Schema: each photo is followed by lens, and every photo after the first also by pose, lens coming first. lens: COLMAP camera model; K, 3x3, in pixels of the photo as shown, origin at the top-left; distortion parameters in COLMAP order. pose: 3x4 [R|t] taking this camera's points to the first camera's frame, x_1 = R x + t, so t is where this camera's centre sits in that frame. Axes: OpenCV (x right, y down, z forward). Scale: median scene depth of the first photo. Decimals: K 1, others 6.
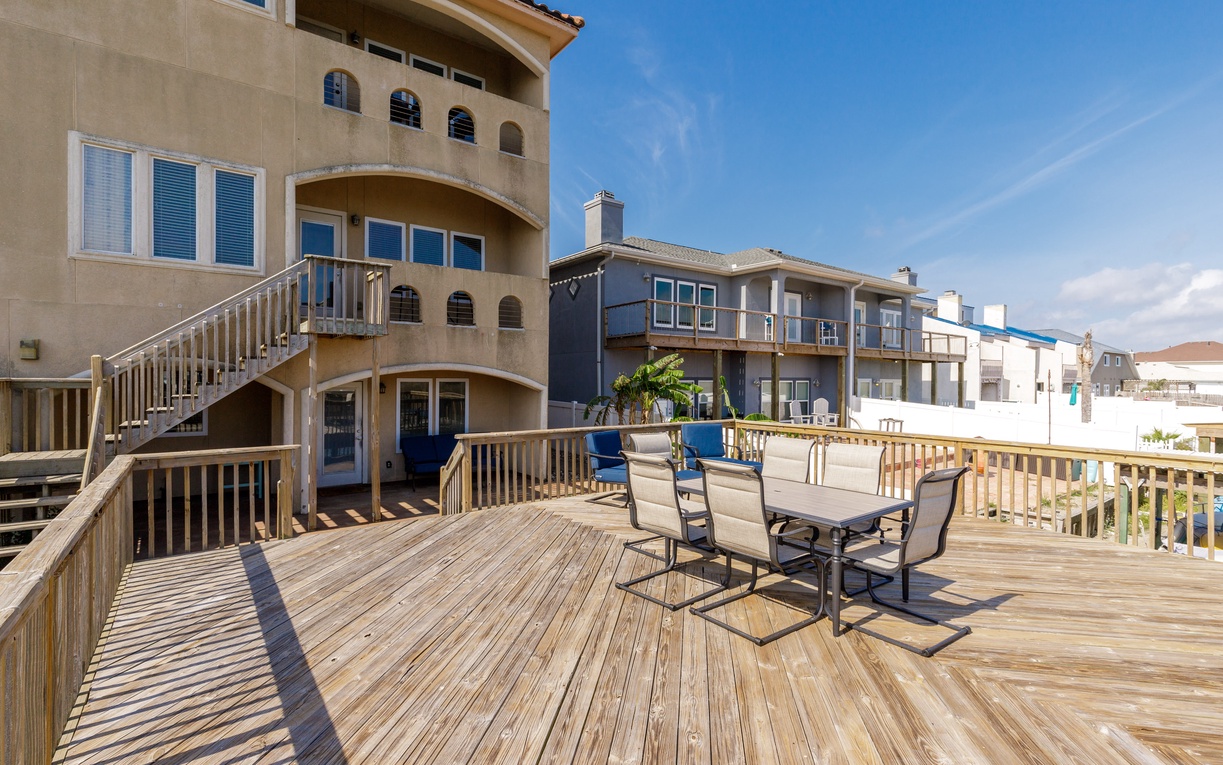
lens RADIAL K [[555.2, 0, 613.3], [0, 555.2, 378.9], [0, 0, 1]] dist [0.002542, 0.000166]
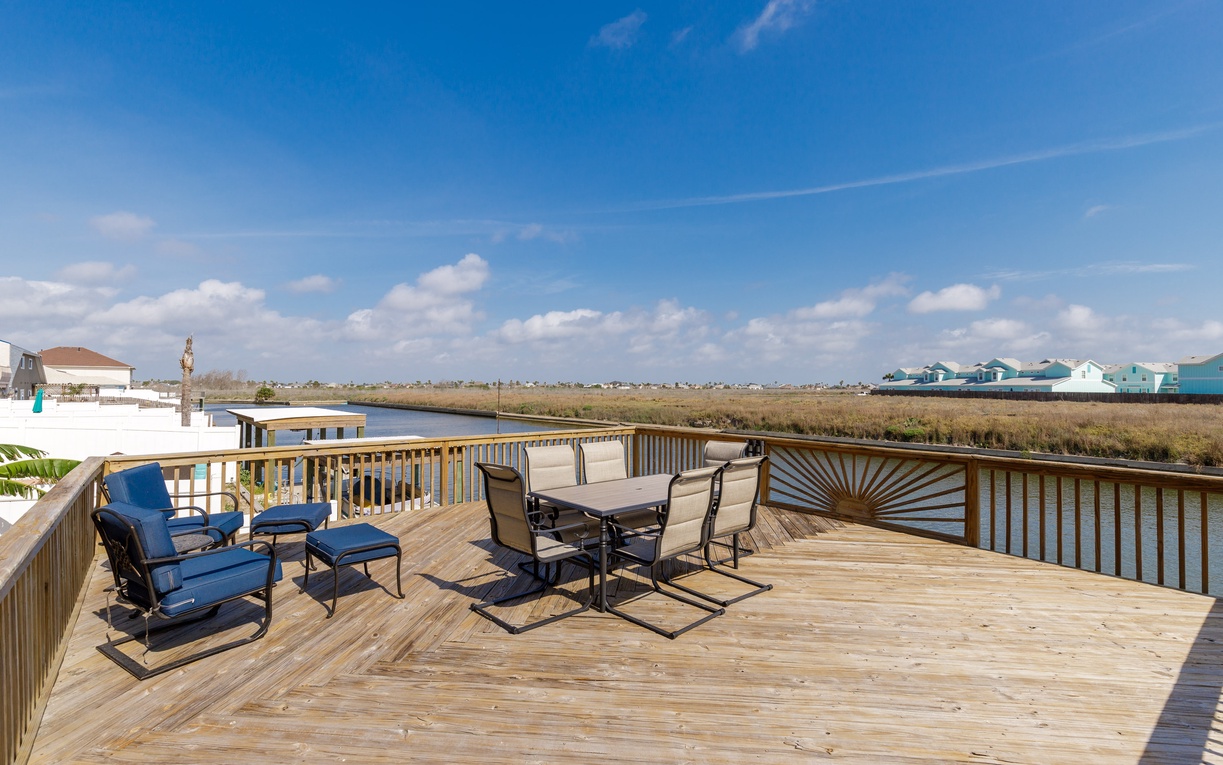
lens RADIAL K [[555.2, 0, 613.3], [0, 555.2, 378.9], [0, 0, 1]] dist [0.002542, 0.000166]
pose [[-0.044767, 0.009259, 0.998955, -0.367693], [-0.002478, 0.999953, -0.009379, -0.003276], [-0.998994, -0.002895, -0.044742, 0.499461]]
